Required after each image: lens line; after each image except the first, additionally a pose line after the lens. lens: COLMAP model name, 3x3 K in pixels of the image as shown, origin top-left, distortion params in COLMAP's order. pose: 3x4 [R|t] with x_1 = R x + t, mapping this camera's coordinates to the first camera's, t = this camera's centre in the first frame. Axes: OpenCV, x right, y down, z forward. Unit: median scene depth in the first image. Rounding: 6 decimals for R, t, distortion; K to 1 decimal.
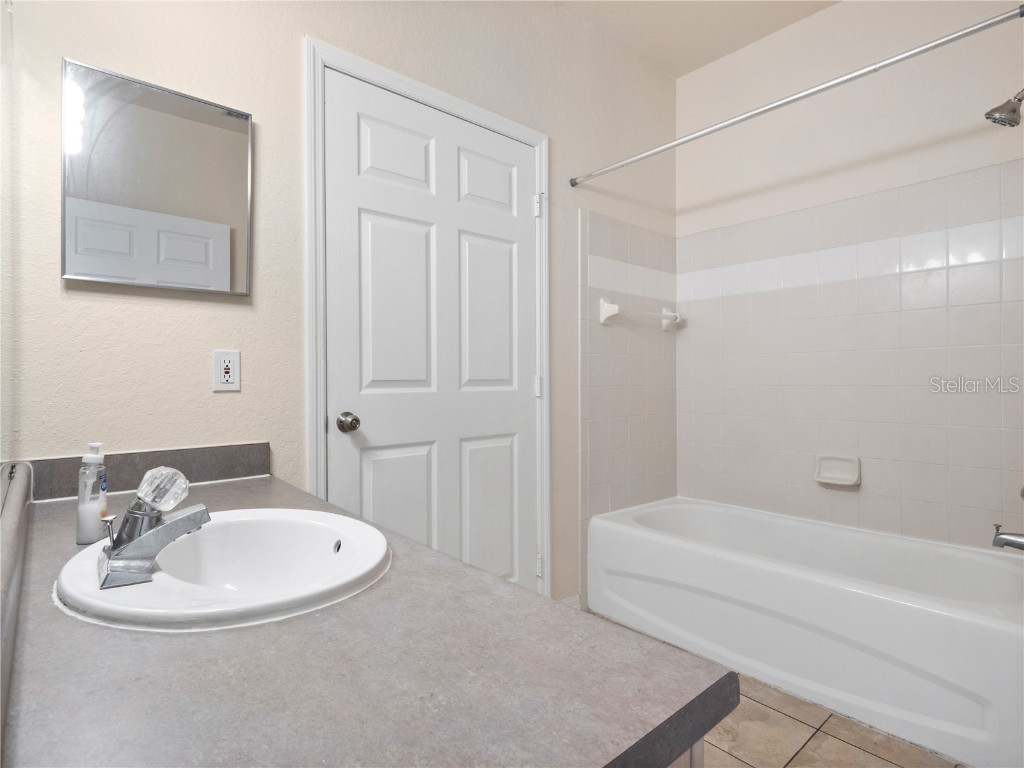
lens RADIAL K [[542.9, 0, 512.0], [0, 542.9, 383.7], [0, 0, 1]] dist [0.007803, -0.001498]
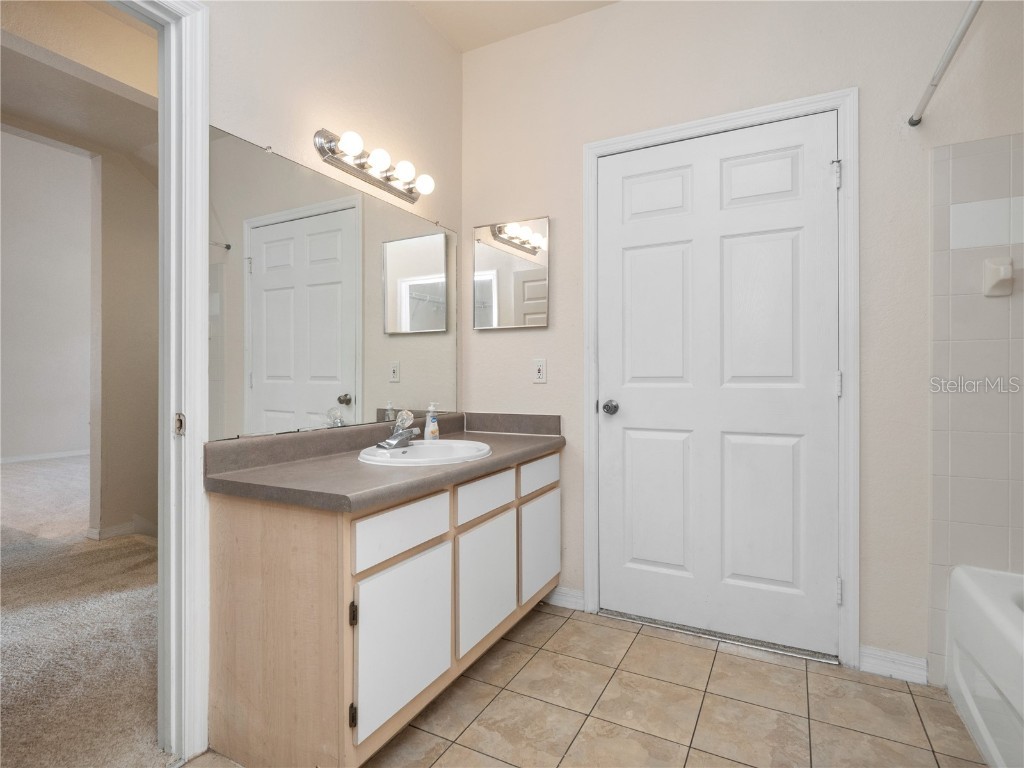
lens RADIAL K [[542.9, 0, 515.4], [0, 542.9, 379.5], [0, 0, 1]] dist [0.007803, -0.001498]
pose [[0.360317, 0.005852, -0.932812, 0.723926], [-0.007101, 0.999969, 0.003531, -0.001538], [0.932803, 0.005352, 0.360347, 0.219512]]
